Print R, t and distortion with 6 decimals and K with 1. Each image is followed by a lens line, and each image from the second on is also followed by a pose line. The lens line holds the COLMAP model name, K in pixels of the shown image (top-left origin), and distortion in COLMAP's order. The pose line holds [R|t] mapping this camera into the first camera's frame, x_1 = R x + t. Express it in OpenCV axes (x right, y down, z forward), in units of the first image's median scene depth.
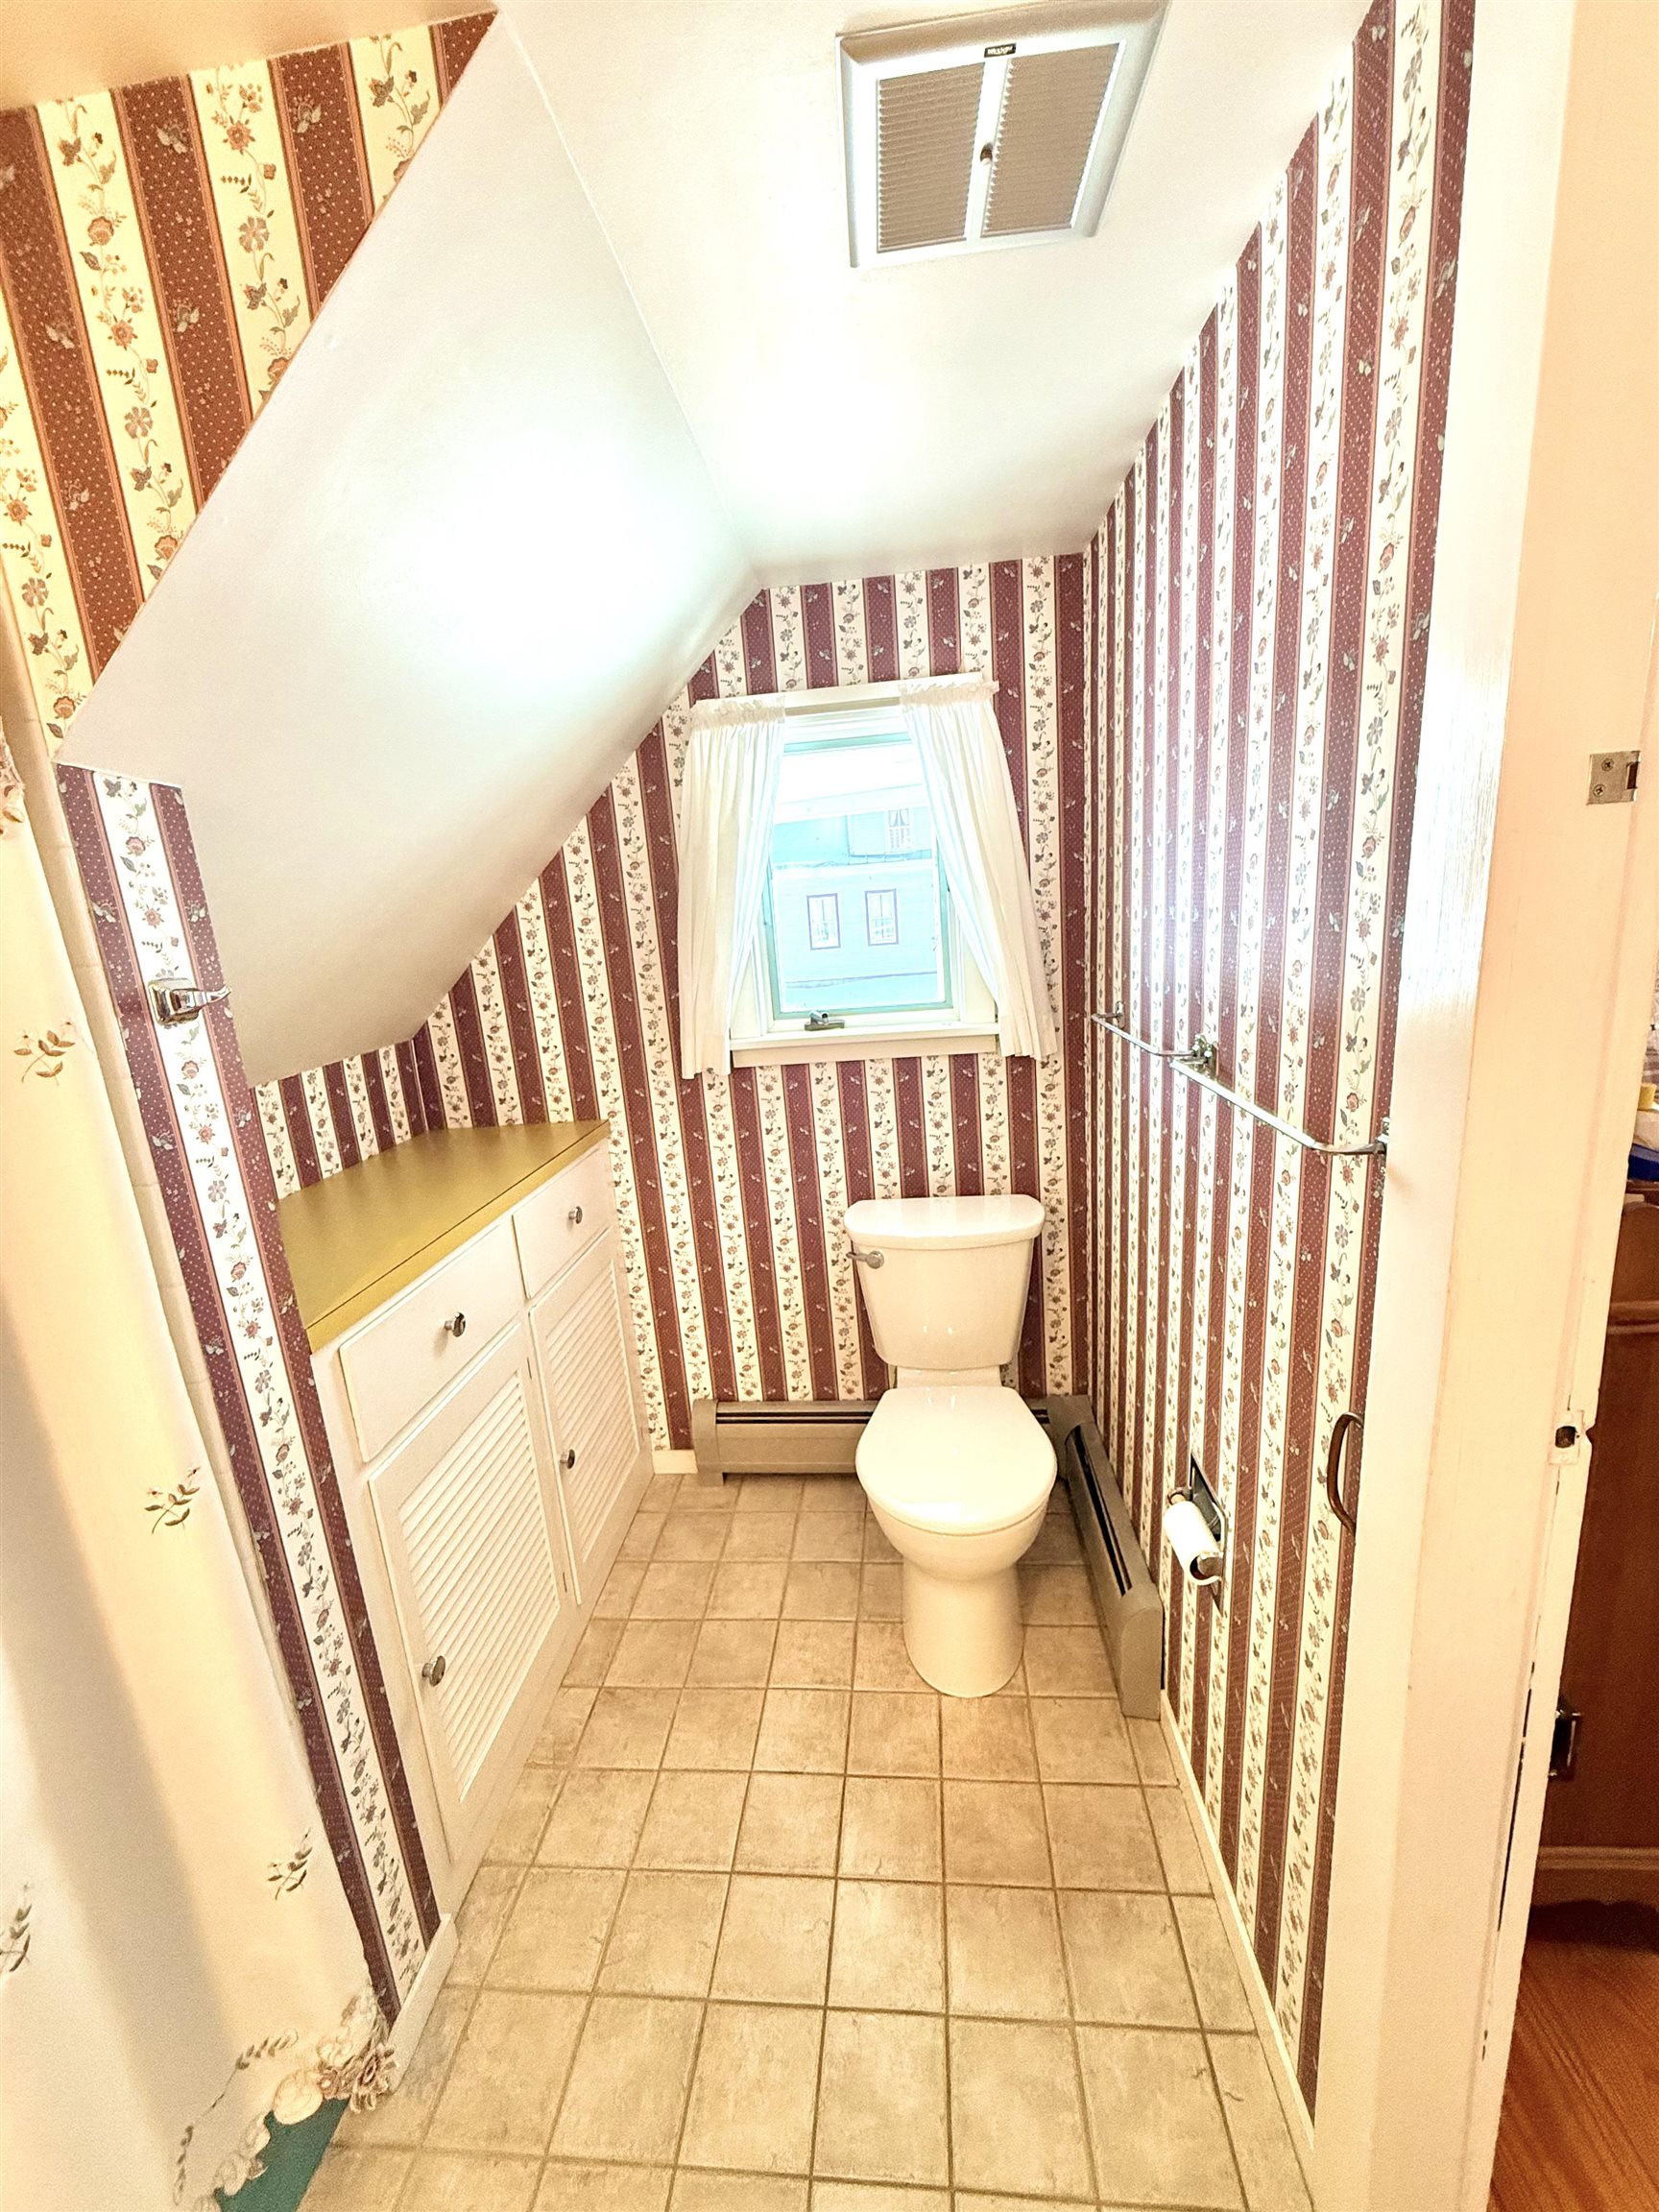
lens RADIAL K [[886.5, 0, 830.7], [0, 886.5, 1105.8], [0, 0, 1]] dist [0.000475, -0.000376]
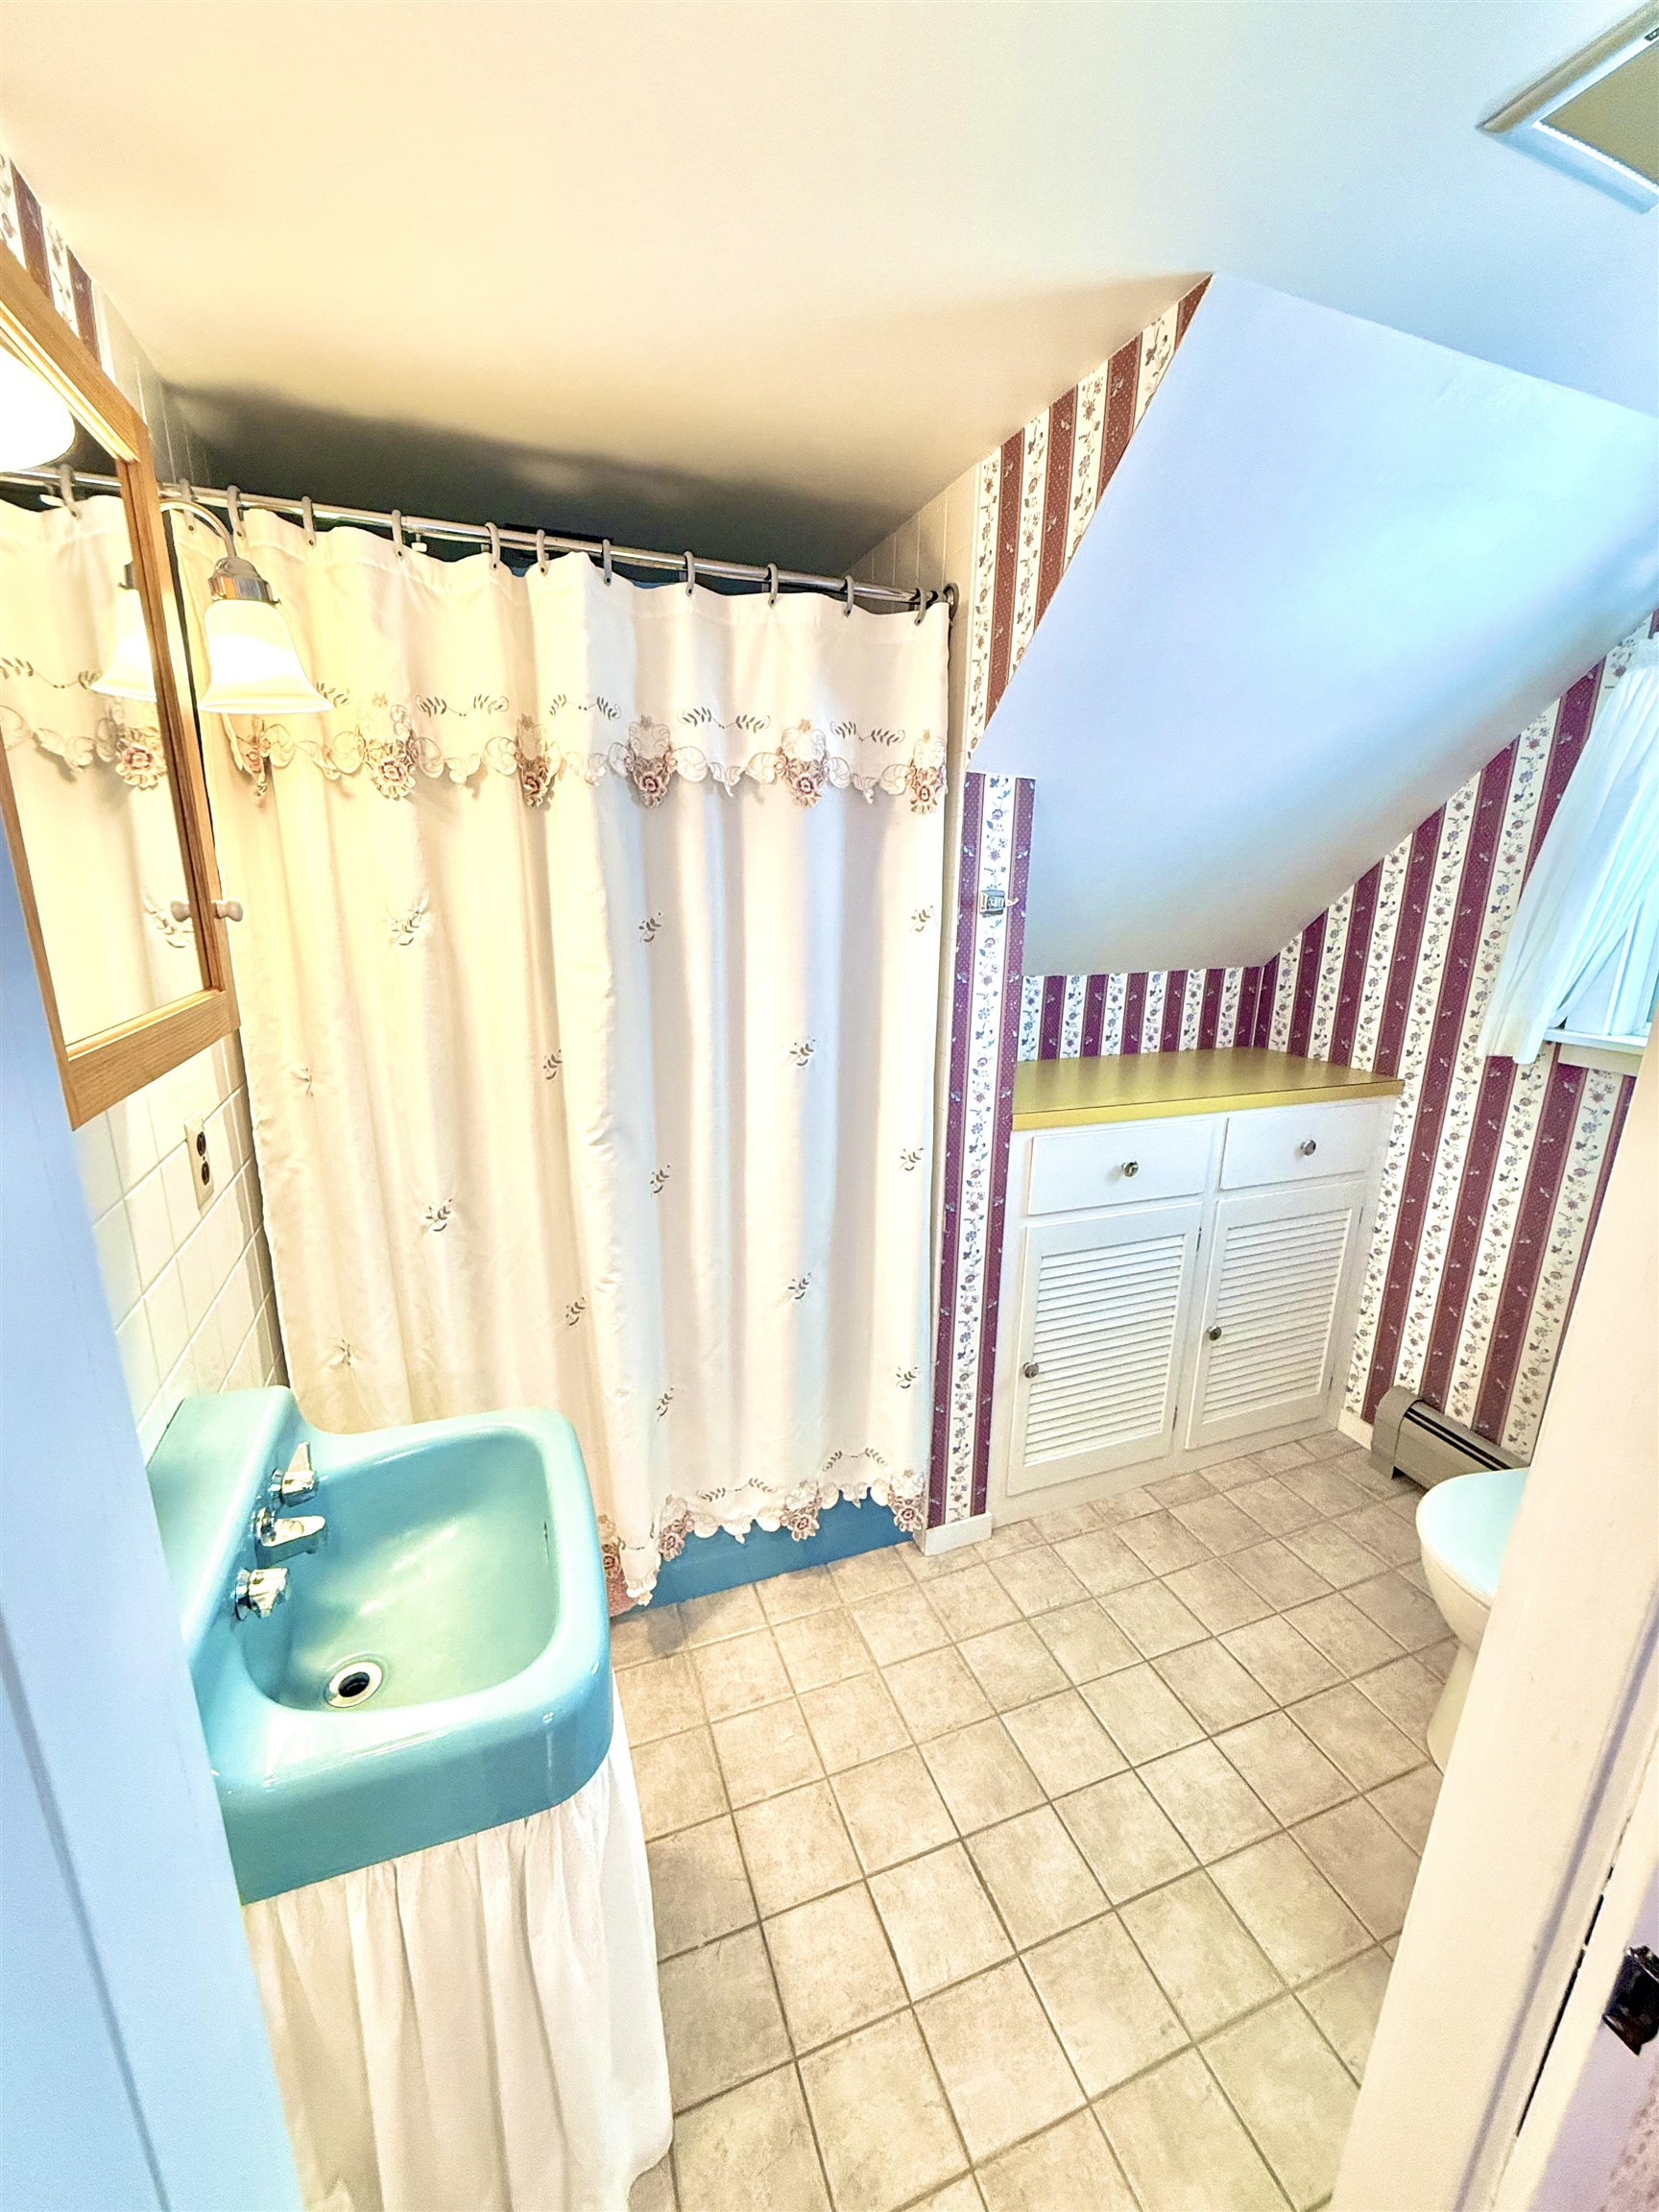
lens RADIAL K [[886.5, 0, 827.5], [0, 886.5, 1104.4], [0, 0, 1]] dist [0.000475, -0.000376]
pose [[0.434946, 0.308833, -0.845839, 0.332124], [-0.243087, 0.944740, 0.219944, -0.020968], [0.867024, 0.109949, 0.485985, -0.047565]]
